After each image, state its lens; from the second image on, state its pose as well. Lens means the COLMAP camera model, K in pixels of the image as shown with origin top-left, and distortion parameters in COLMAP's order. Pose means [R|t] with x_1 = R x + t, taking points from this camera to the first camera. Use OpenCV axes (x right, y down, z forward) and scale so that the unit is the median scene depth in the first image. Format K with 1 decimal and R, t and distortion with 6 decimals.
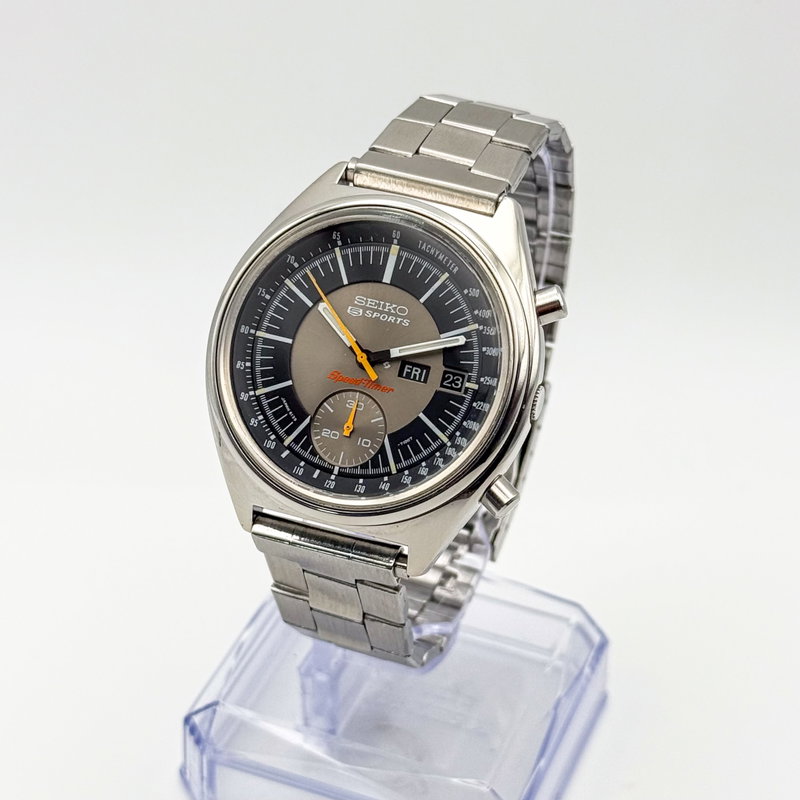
lens RADIAL K [[1973.7, 0, 421.4], [0, 1973.7, 400.3], [0, 0, 1]] dist [0.031022, -0.090302]
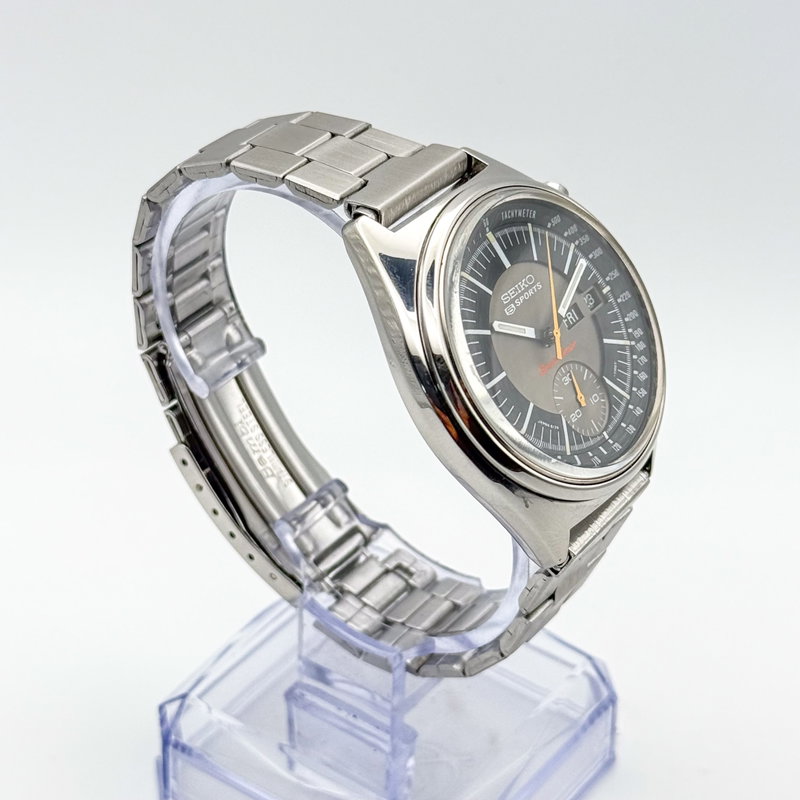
lens RADIAL K [[1973.7, 0, 421.4], [0, 1973.7, 400.3], [0, 0, 1]] dist [0.031022, -0.090302]
pose [[0.258558, -0.584833, 0.768842, -0.822606], [0.550619, 0.743177, 0.380140, -0.407587], [-0.793704, 0.325050, 0.514175, 0.551778]]
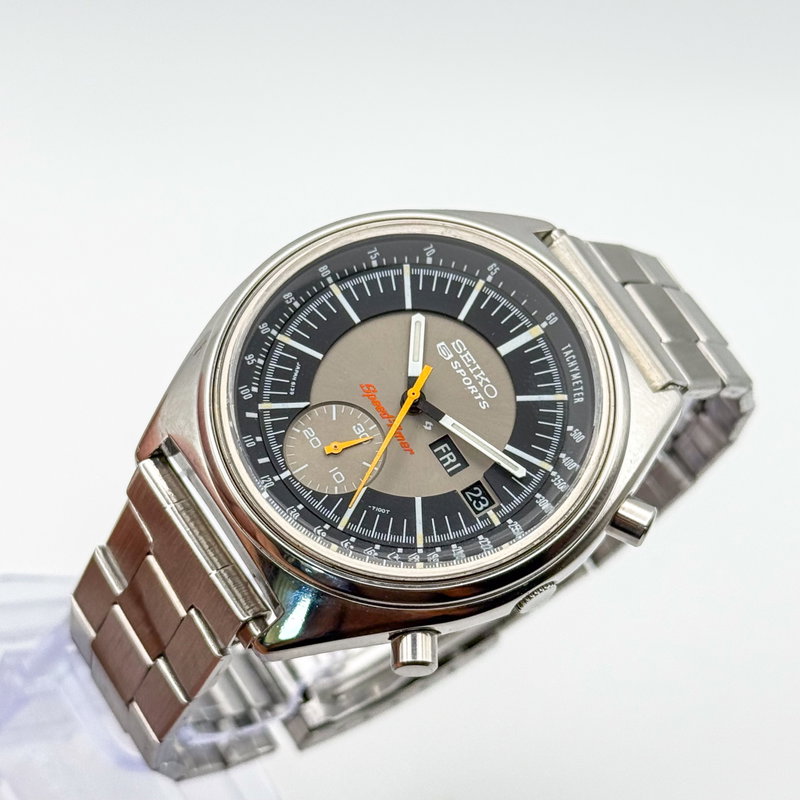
lens RADIAL K [[1973.7, 0, 421.4], [0, 1973.7, 400.3], [0, 0, 1]] dist [0.031022, -0.090302]
pose [[0.713279, 0.699829, -0.038361, 0.003089], [-0.690111, 0.691709, -0.212803, 0.140118], [-0.122391, 0.178262, 0.976342, 0.249193]]
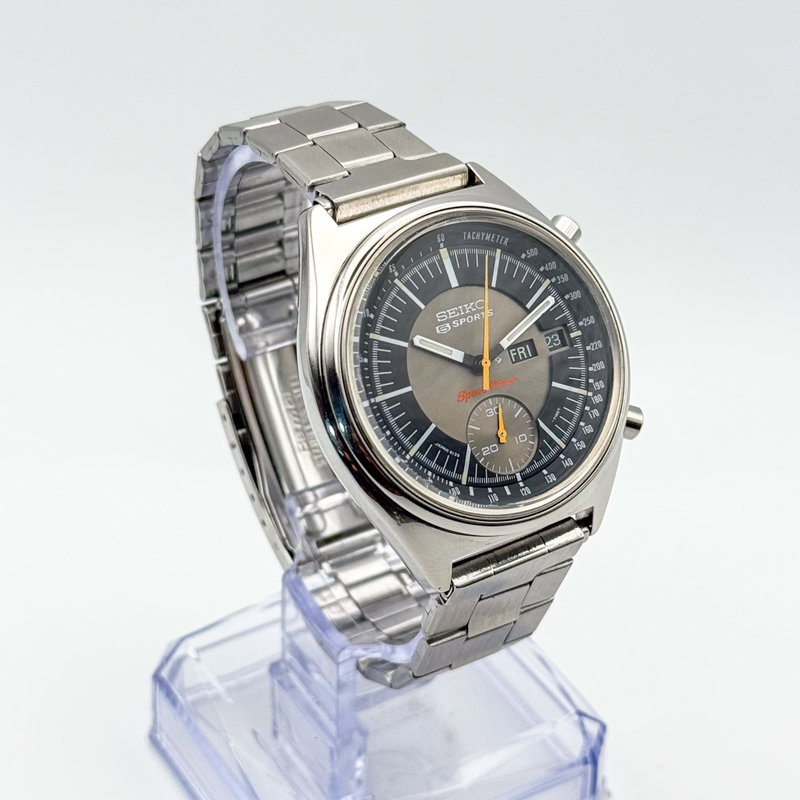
lens RADIAL K [[1973.7, 0, 421.4], [0, 1973.7, 400.3], [0, 0, 1]] dist [0.031022, -0.090302]
pose [[0.621160, -0.474625, 0.623612, -0.658347], [0.458808, 0.865360, 0.201613, -0.214251], [-0.635339, 0.160884, 0.755288, 0.289027]]
